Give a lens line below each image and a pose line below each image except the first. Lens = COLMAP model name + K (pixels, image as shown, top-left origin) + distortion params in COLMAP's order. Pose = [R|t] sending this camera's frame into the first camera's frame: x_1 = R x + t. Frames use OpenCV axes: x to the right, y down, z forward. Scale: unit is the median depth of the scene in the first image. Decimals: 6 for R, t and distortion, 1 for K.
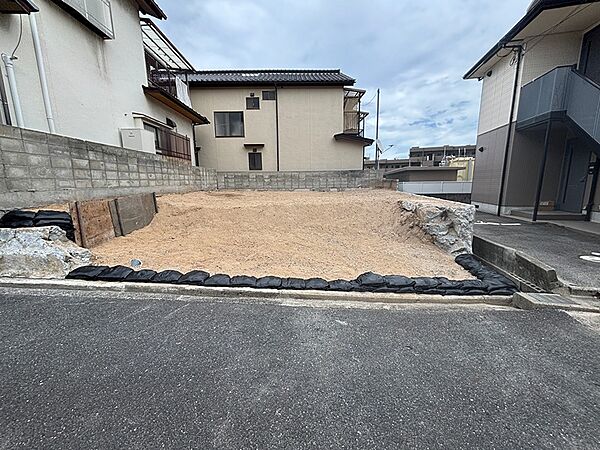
lens RADIAL K [[241.8, 0, 298.6], [0, 241.8, 224.4], [0, 0, 1]] dist [-0.000148, -0.000136]
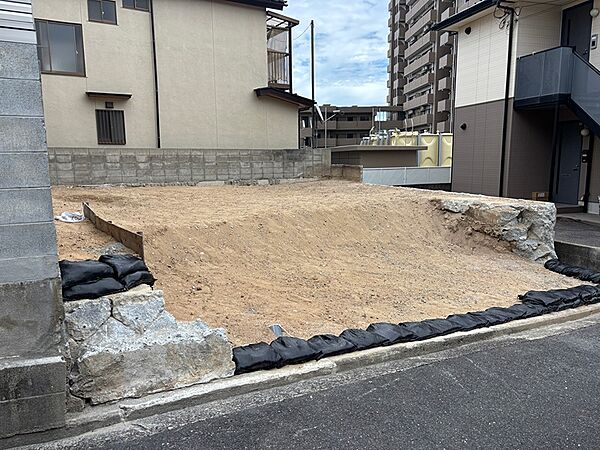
lens RADIAL K [[453.2, 0, 298.4], [0, 453.2, 228.4], [0, 0, 1]] dist [0.042994, -0.041057]
pose [[0.867762, -0.070900, 0.491897, -0.557916], [0.082312, 0.996605, -0.001560, -0.037792], [-0.490116, 0.041843, 0.870652, 0.011123]]
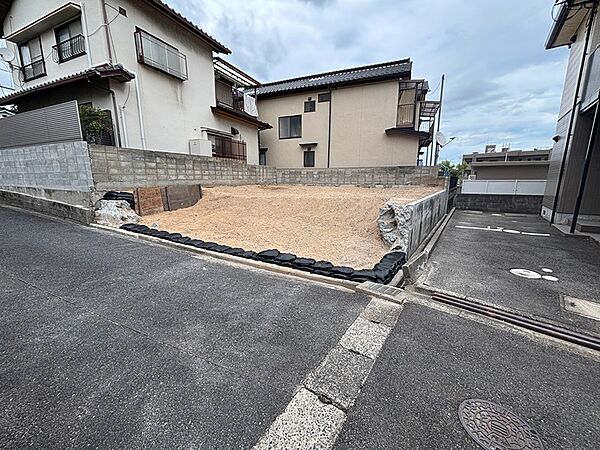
lens RADIAL K [[241.3, 0, 298.3], [0, 241.3, 225.0], [0, 0, 1]] dist [-0.001480, -0.000189]
pose [[0.908317, 0.092542, -0.407917, 0.445052], [-0.083621, 0.995707, 0.039691, 0.003831], [0.409839, -0.001942, 0.912156, -0.058304]]
